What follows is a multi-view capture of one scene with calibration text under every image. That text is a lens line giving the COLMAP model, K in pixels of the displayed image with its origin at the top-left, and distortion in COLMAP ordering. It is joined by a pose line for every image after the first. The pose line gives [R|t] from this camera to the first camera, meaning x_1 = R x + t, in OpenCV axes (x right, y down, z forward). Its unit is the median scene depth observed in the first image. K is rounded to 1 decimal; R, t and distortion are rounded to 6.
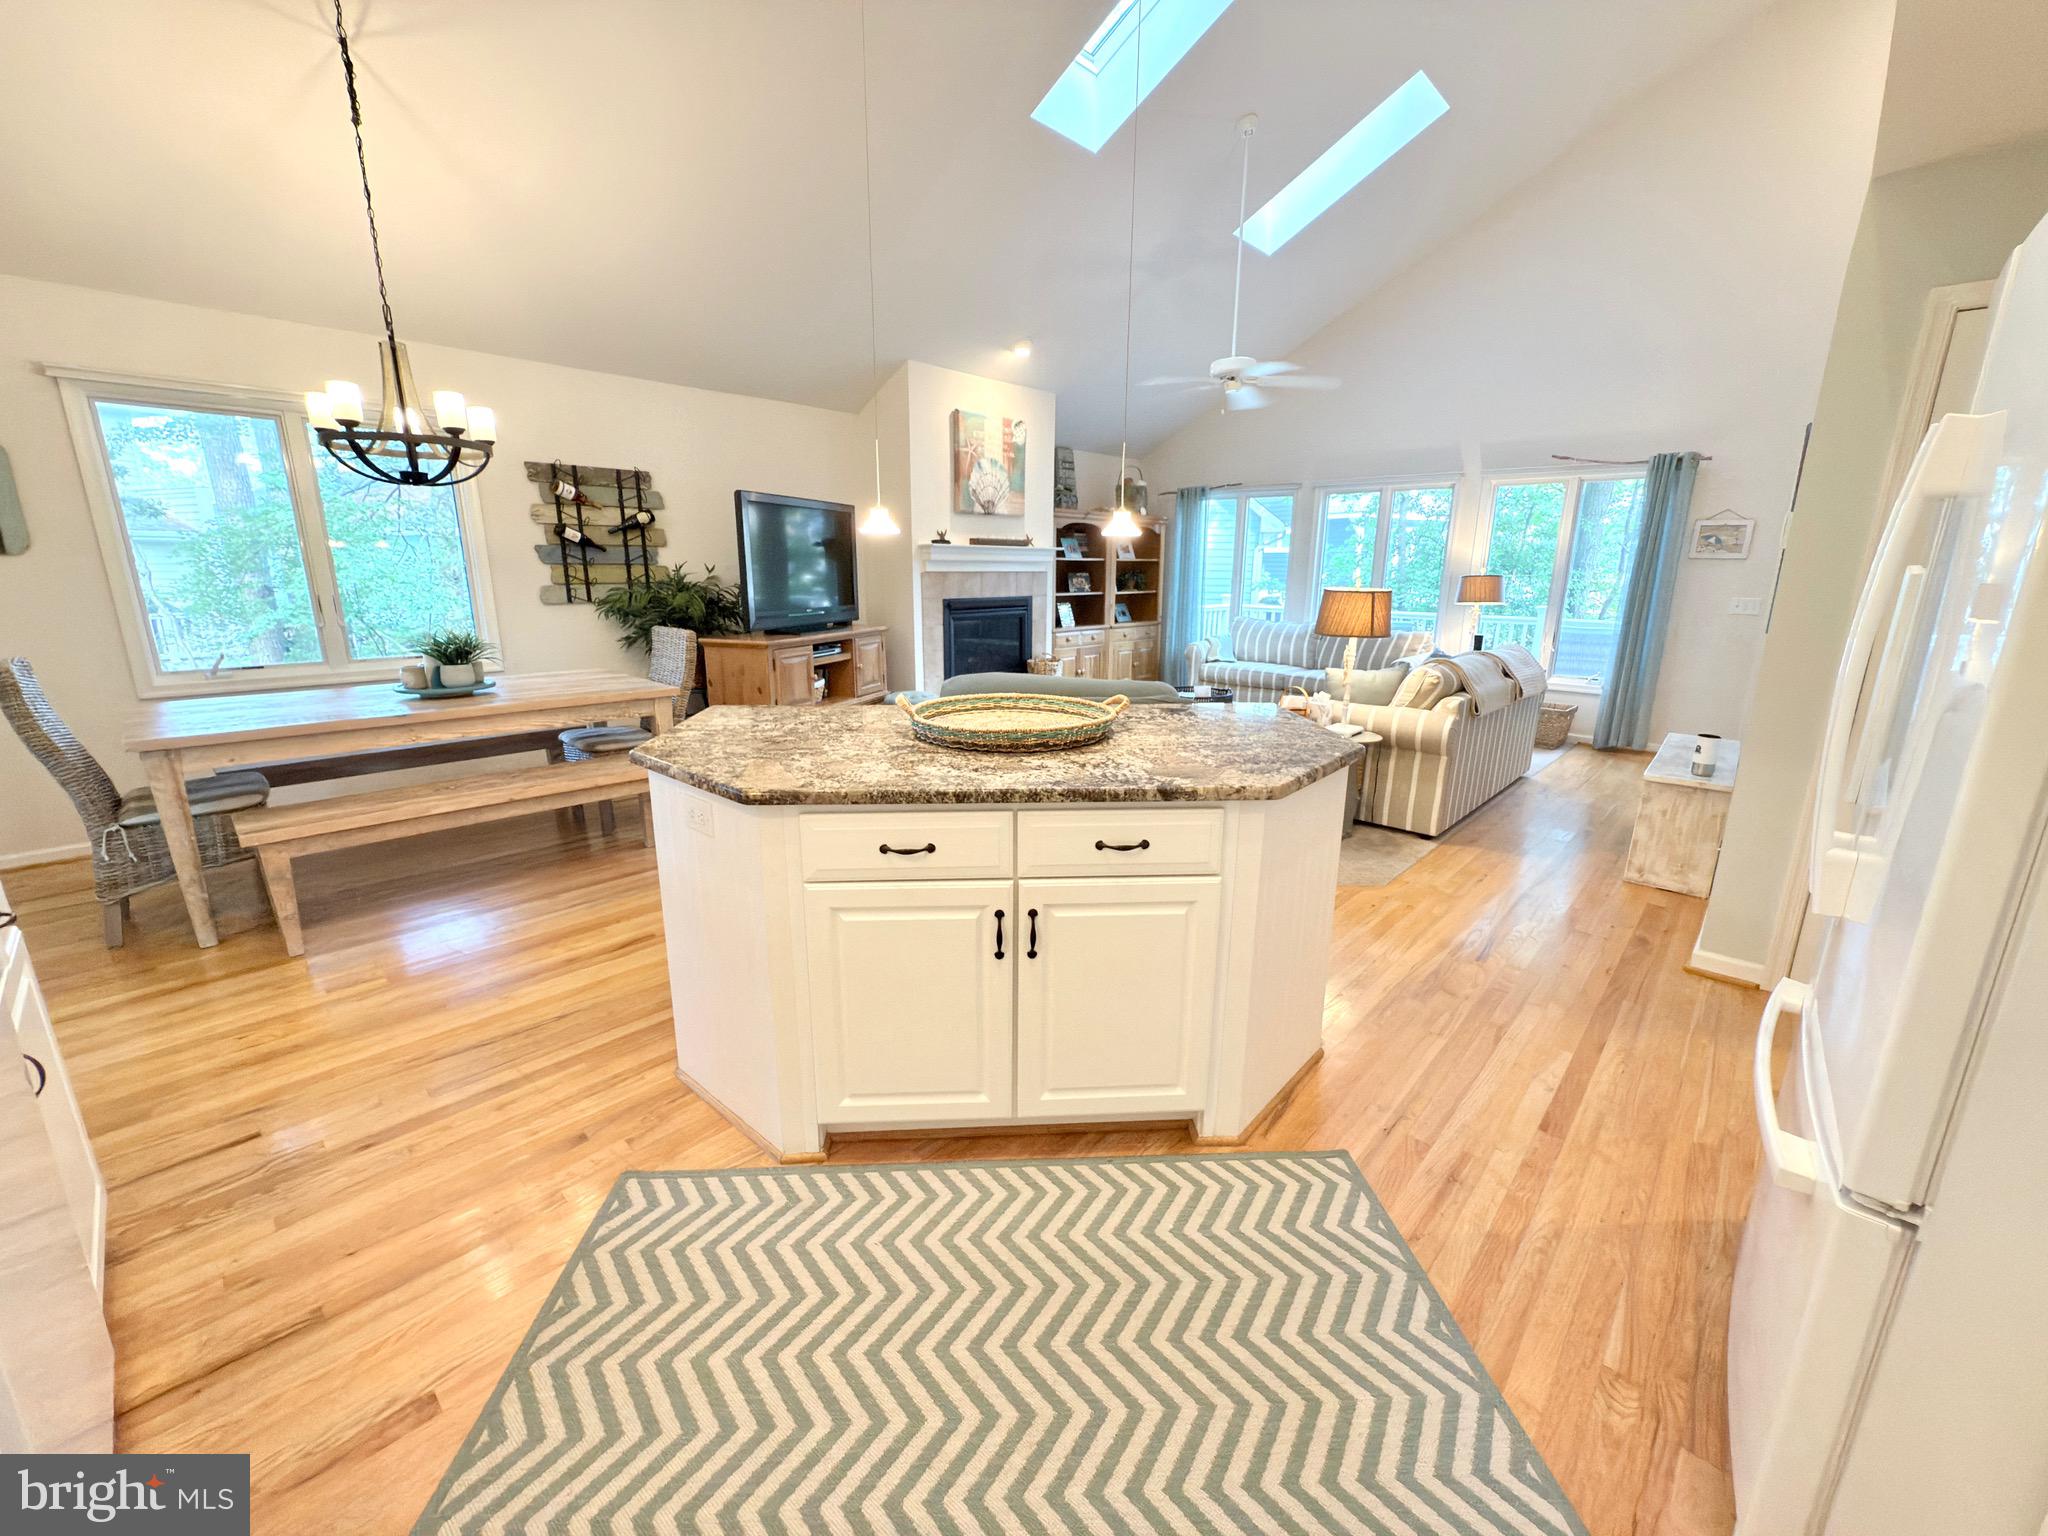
lens RADIAL K [[818.1, 0, 1024.5], [0, 818.1, 764.5], [0, 0, 1]] dist [-0.000793, 0.000229]
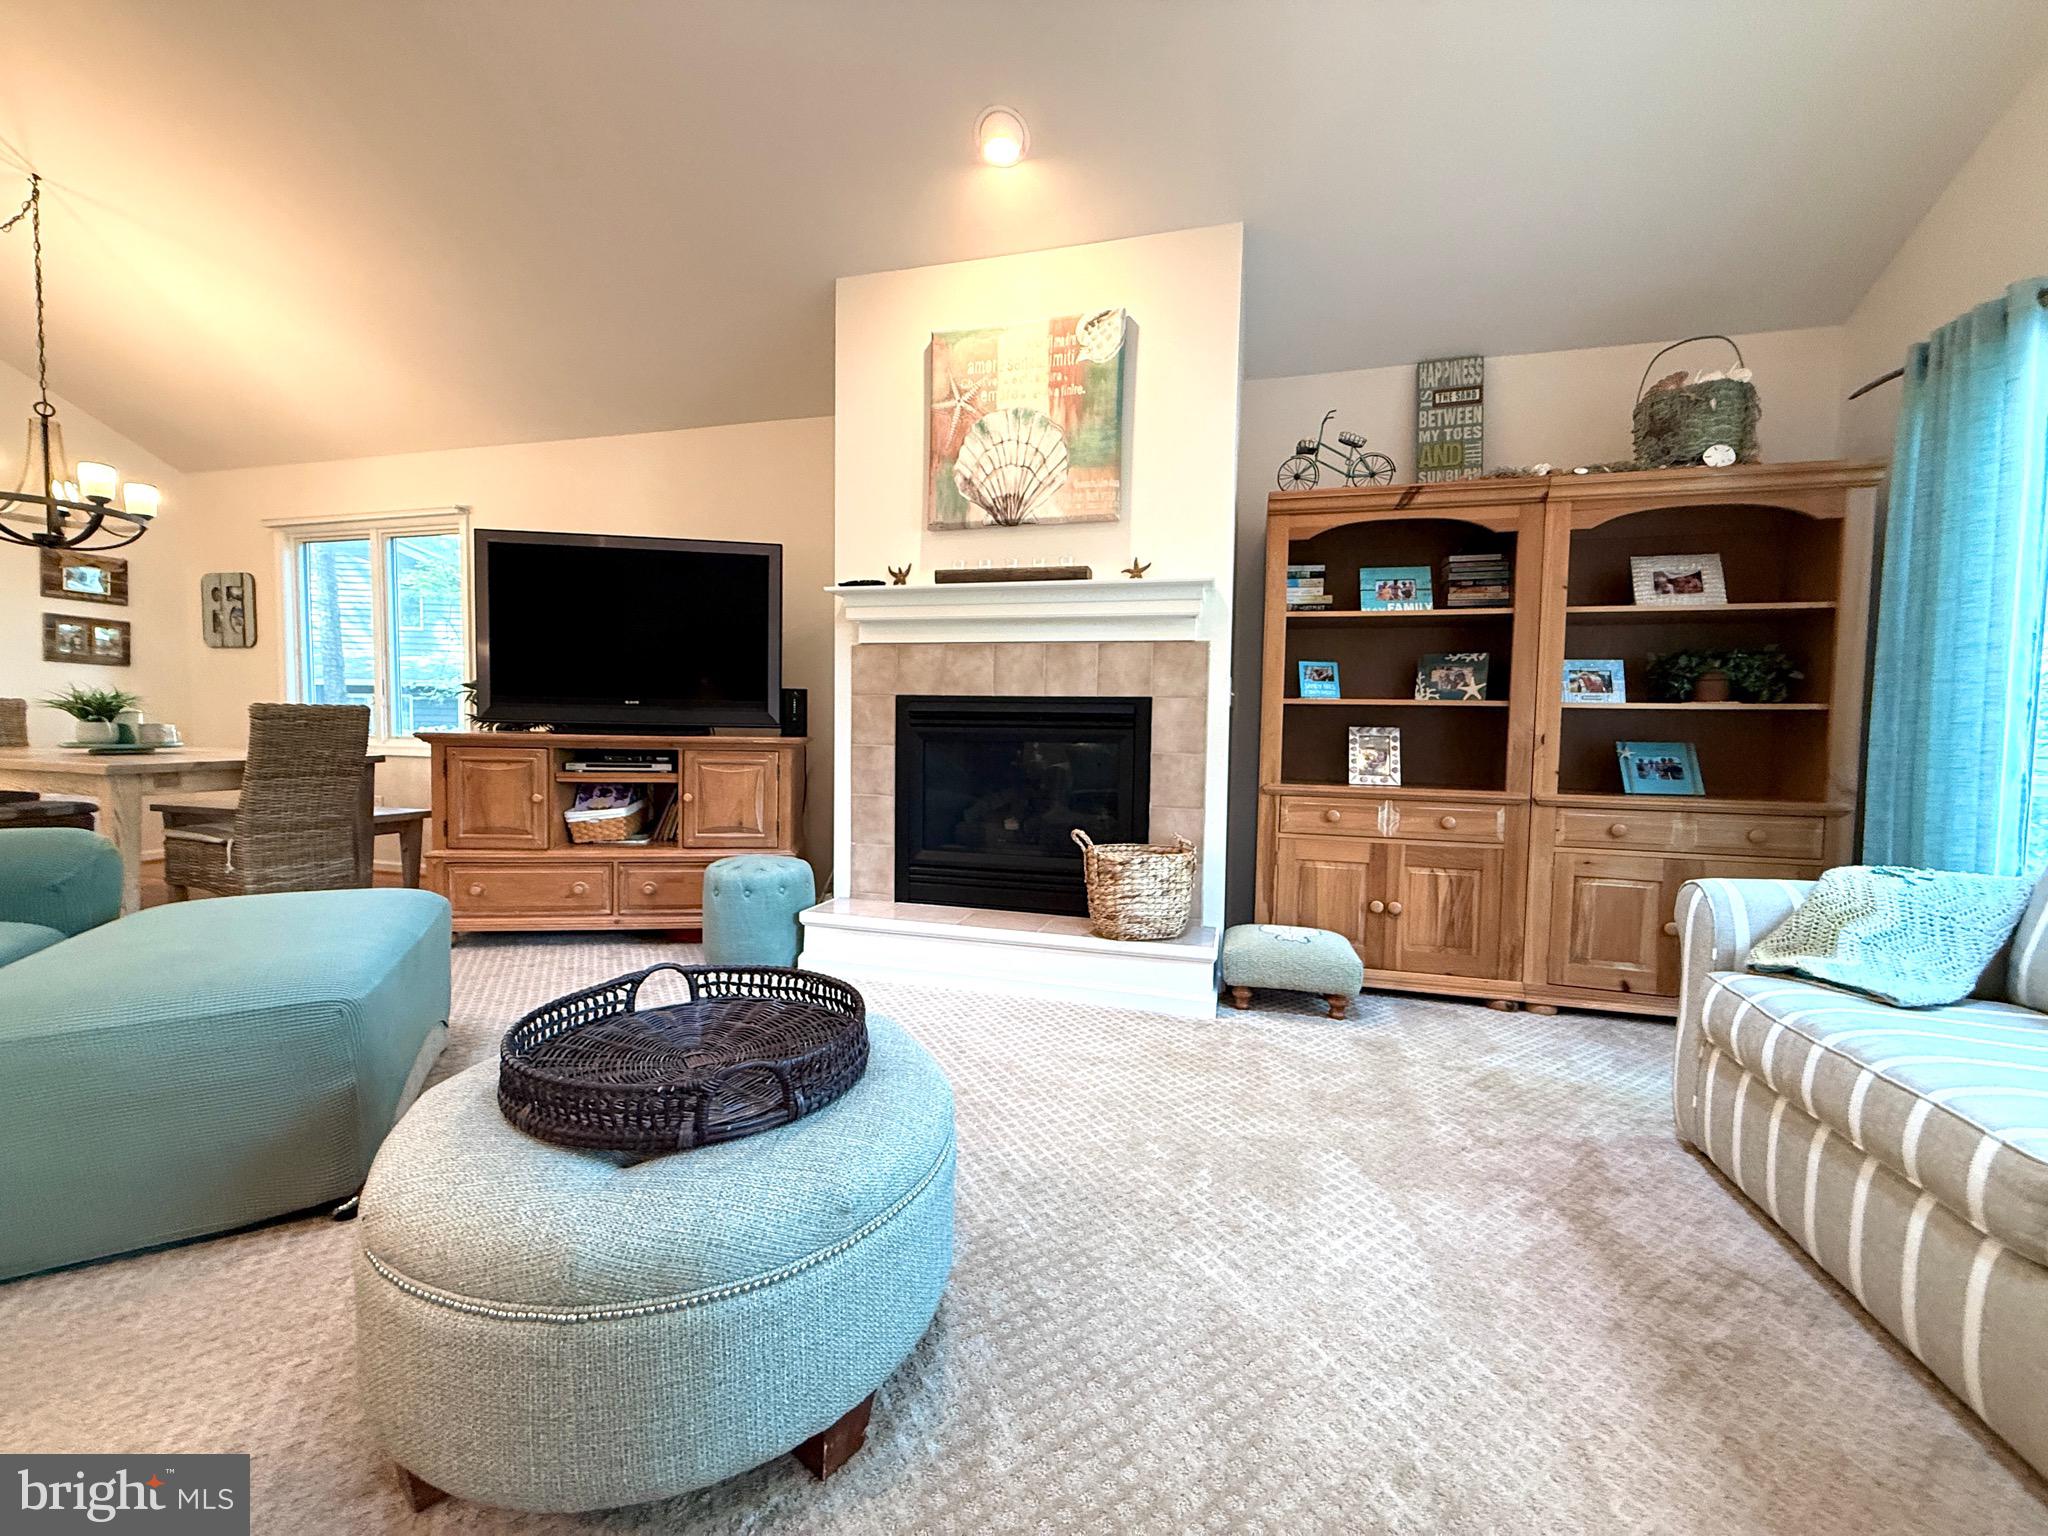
lens RADIAL K [[818.1, 0, 1024.5], [0, 818.1, 764.5], [0, 0, 1]] dist [-0.000793, 0.000229]
pose [[0.460451, 0.049522, -0.886303, 0.393700], [-0.223614, 0.972715, -0.061822, -0.143519], [0.859058, 0.226656, 0.458962, 0.829559]]
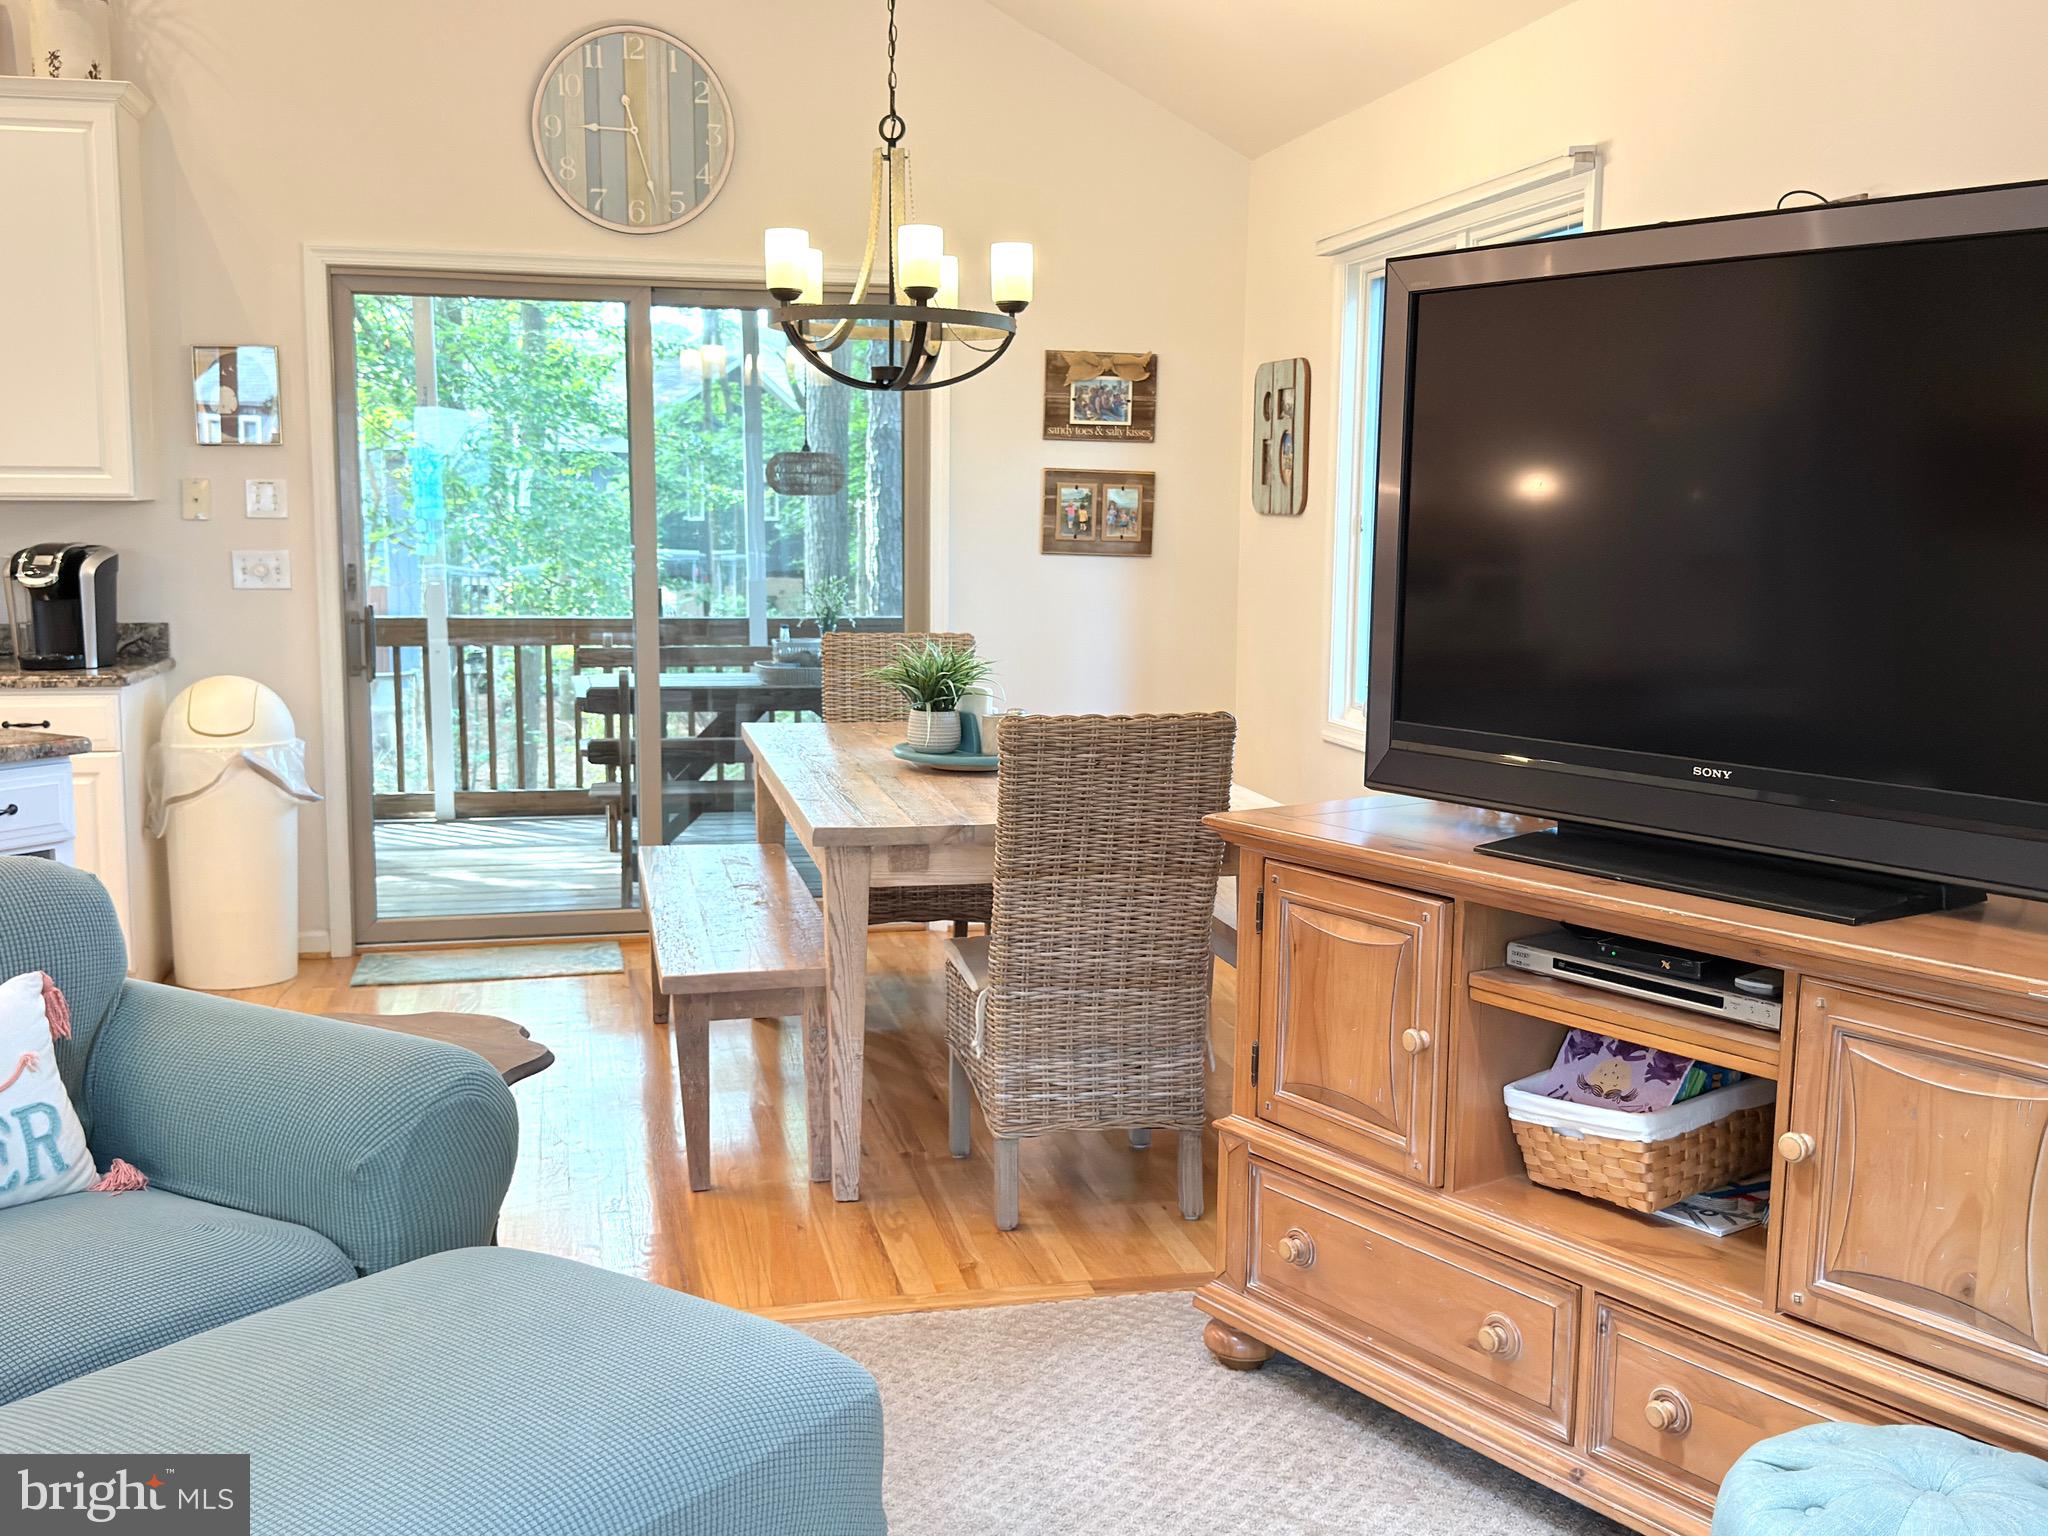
lens RADIAL K [[2045.2, 0, 1024.0], [0, 2045.2, 768.0], [0, 0, 1]] dist [0.169871, -0.364663]
pose [[-0.576793, 0.093637, -0.811506, 0.201908], [-0.206619, 0.944384, 0.255828, -0.240859], [0.790328, 0.315232, -0.525367, 0.958936]]
